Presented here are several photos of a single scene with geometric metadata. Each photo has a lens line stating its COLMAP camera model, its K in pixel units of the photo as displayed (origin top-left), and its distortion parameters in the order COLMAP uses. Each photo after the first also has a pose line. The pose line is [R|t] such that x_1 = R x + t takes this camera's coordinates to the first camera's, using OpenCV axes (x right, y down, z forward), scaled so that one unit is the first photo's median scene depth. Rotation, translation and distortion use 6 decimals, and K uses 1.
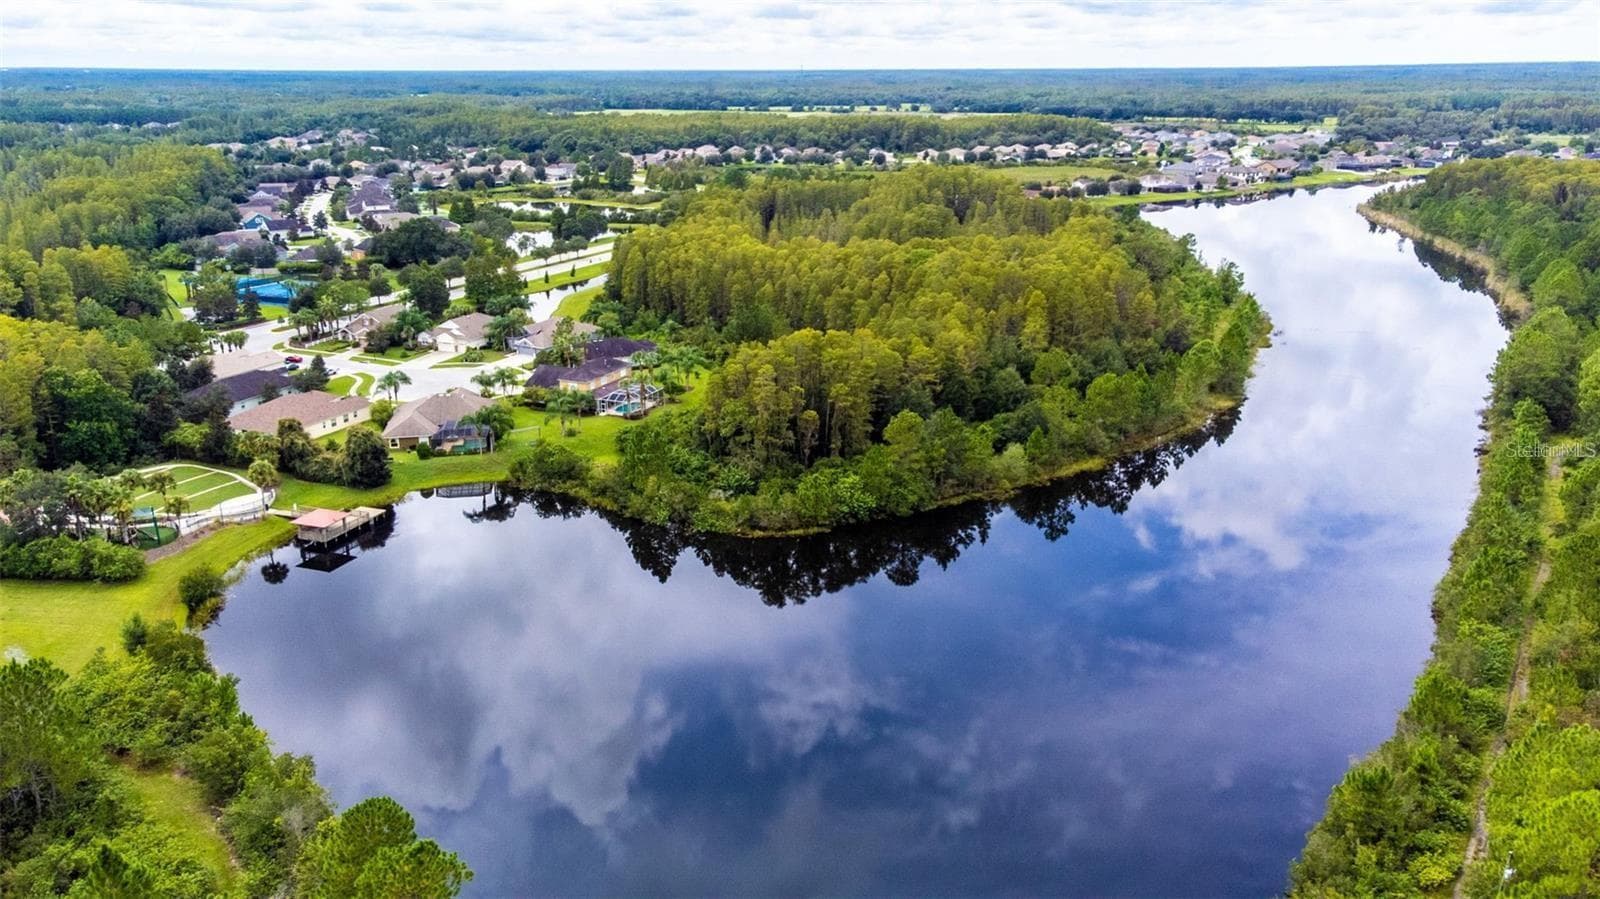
lens RADIAL K [[1211.8, 0, 800.0], [0, 1211.8, 449.5], [0, 0, 1]] dist [0.008031, 0.041960]
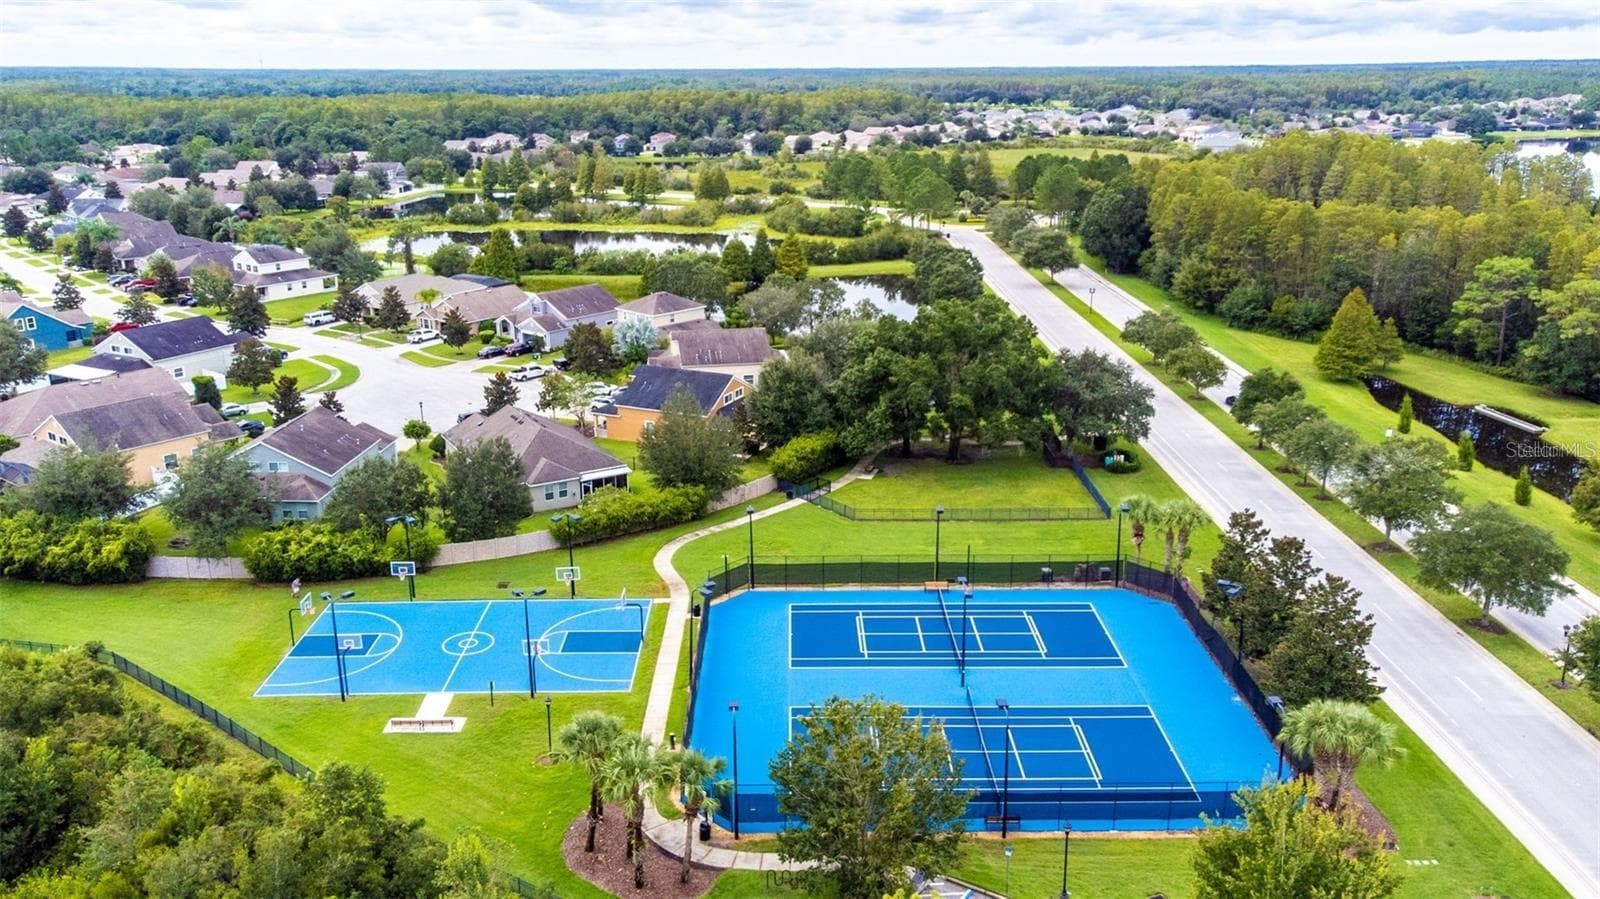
lens RADIAL K [[1211.8, 0, 800.0], [0, 1211.8, 449.5], [0, 0, 1]] dist [0.008031, 0.041960]
pose [[0.909998, -0.123113, 0.395913, -0.324654], [0.124471, 0.991971, 0.022368, -0.112136], [-0.395488, 0.028925, 0.918016, 0.498494]]
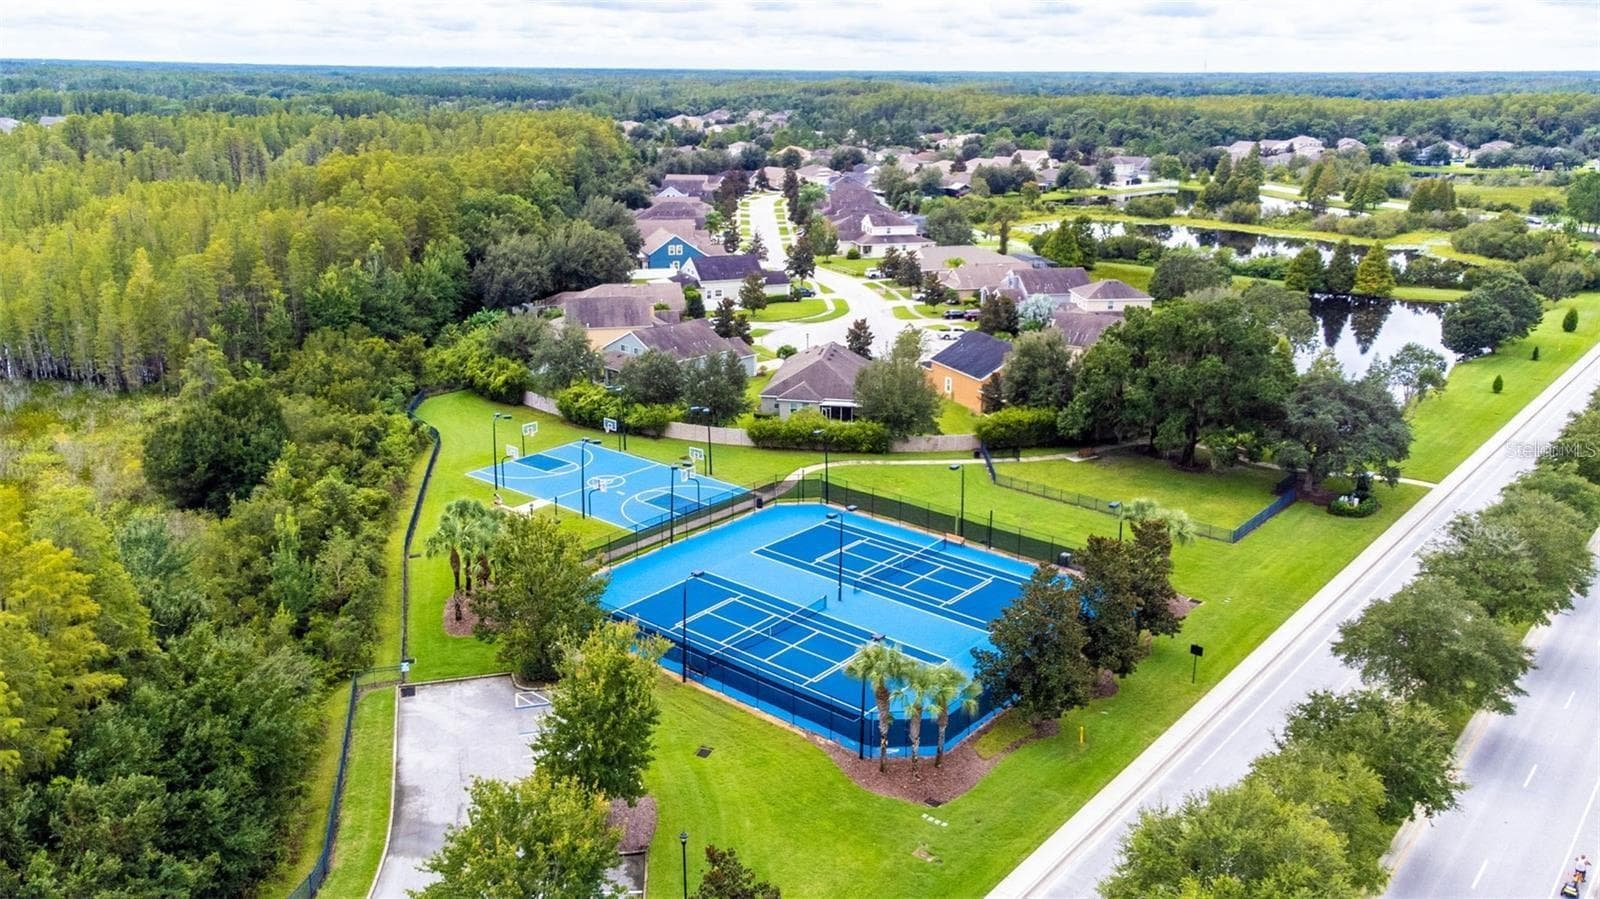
lens RADIAL K [[1211.8, 0, 800.0], [0, 1211.8, 449.5], [0, 0, 1]] dist [0.008031, 0.041960]
pose [[0.960828, 0.092334, -0.261312, -0.223625], [-0.093116, 0.995611, 0.009416, -0.100568], [0.261034, 0.015285, 0.965209, 0.466500]]
